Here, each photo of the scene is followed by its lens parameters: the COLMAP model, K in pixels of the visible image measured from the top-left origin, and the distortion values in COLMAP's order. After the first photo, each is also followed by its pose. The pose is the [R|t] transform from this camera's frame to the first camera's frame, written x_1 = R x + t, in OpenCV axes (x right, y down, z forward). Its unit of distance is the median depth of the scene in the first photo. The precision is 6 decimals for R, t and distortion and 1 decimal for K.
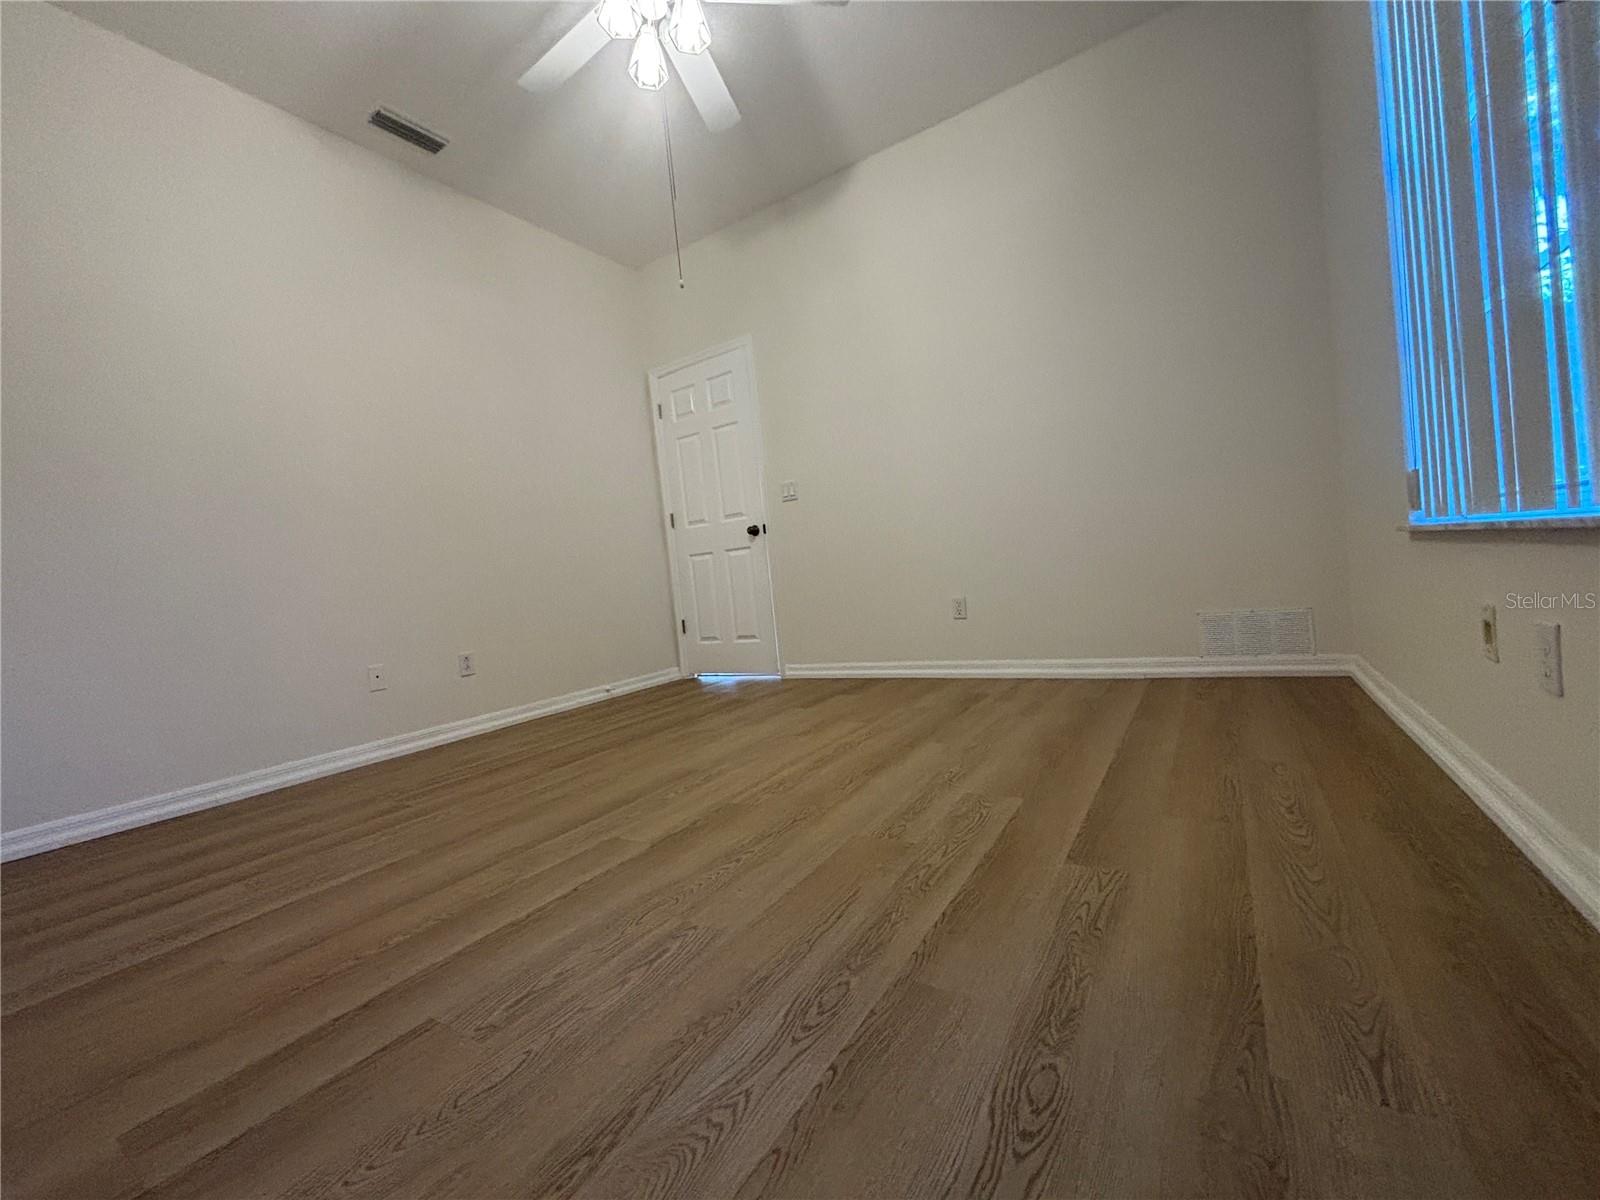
lens RADIAL K [[644.2, 0, 794.1], [0, 644.2, 598.5], [0, 0, 1]] dist [-0.000944, -0.000233]
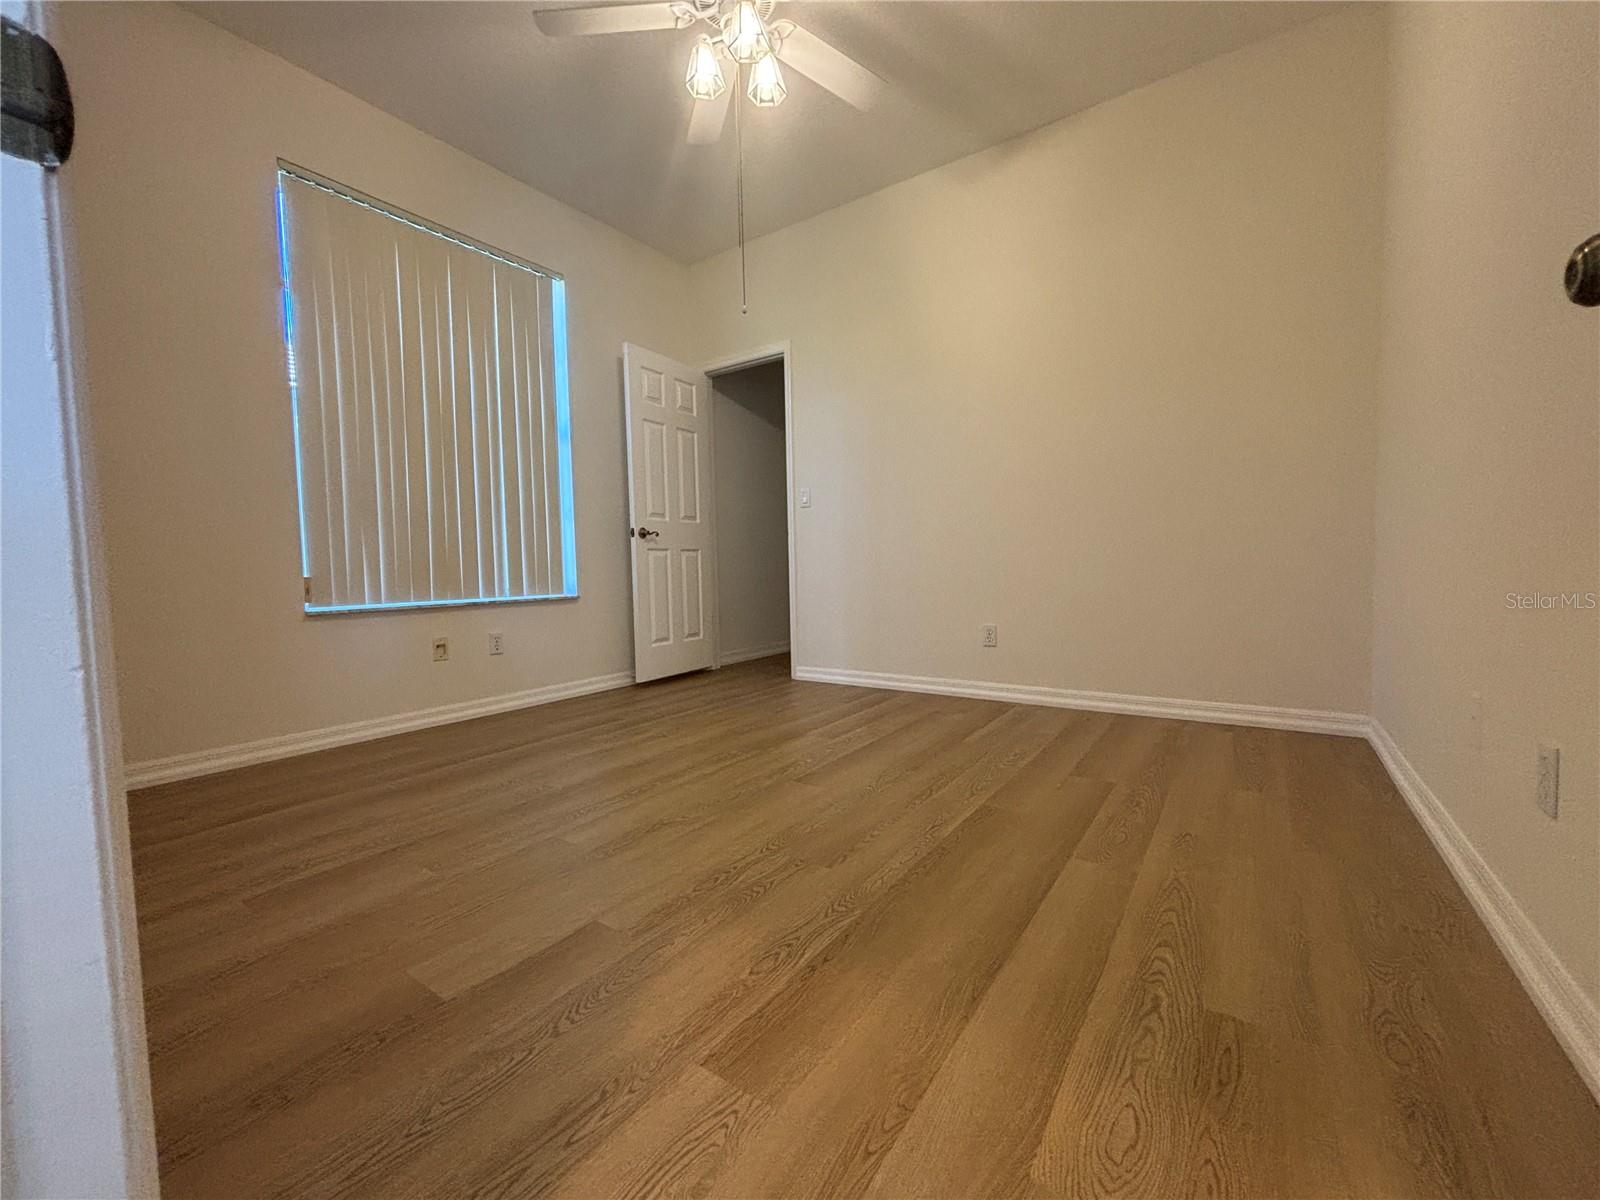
lens RADIAL K [[644.2, 0, 794.1], [0, 644.2, 598.5], [0, 0, 1]] dist [-0.000944, -0.000233]
pose [[-0.990720, 0.125965, 0.051058, -0.269017], [0.129589, 0.988704, 0.075306, -0.098981], [-0.040995, 0.081224, -0.995852, 2.239037]]
